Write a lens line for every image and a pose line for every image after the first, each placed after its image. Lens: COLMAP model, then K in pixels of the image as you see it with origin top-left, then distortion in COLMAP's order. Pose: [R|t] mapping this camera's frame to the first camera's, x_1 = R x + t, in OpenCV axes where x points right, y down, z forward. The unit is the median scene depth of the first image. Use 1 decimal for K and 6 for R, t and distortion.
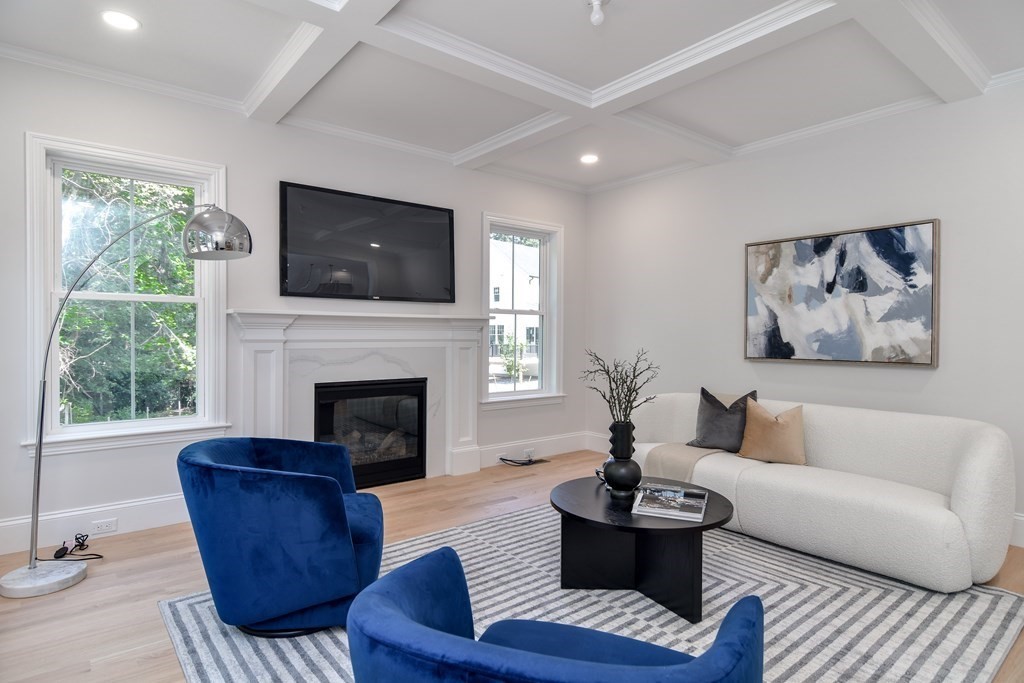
lens RADIAL K [[566.3, 0, 512.0], [0, 566.3, 334.2], [0, 0, 1]] dist [0.000514, -0.001209]
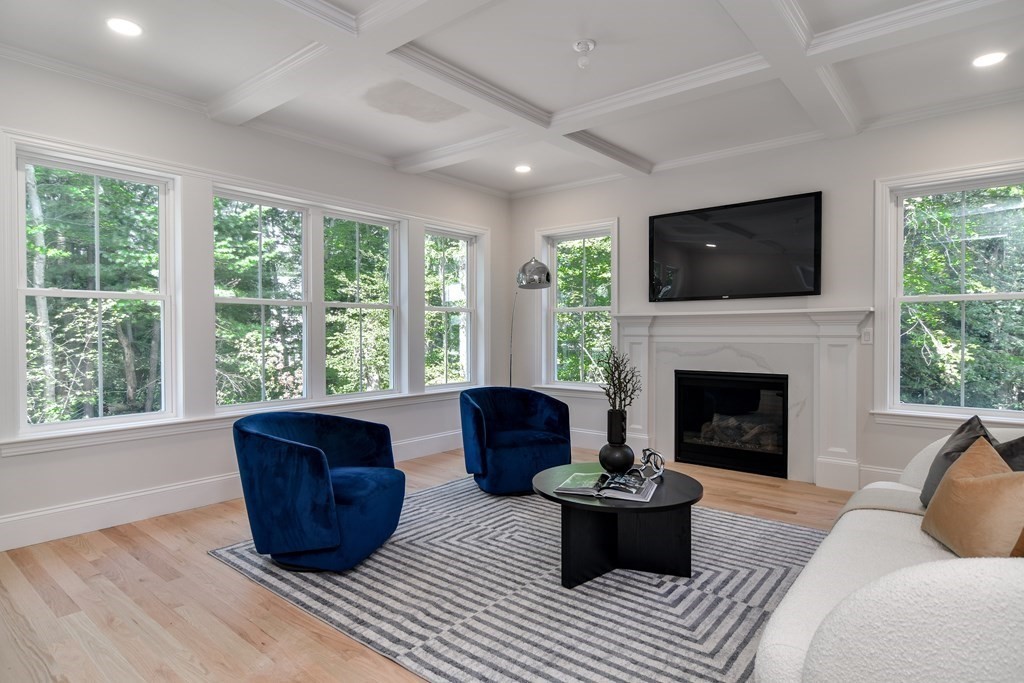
lens RADIAL K [[551.7, 0, 484.2], [0, 551.7, 339.9], [0, 0, 1]] dist [0.001049, -0.000066]
pose [[0.168803, 0.008077, -0.985617, 0.763278], [0.004964, 0.999947, 0.009045, 0.007201], [0.985637, -0.006420, 0.168754, 0.370320]]
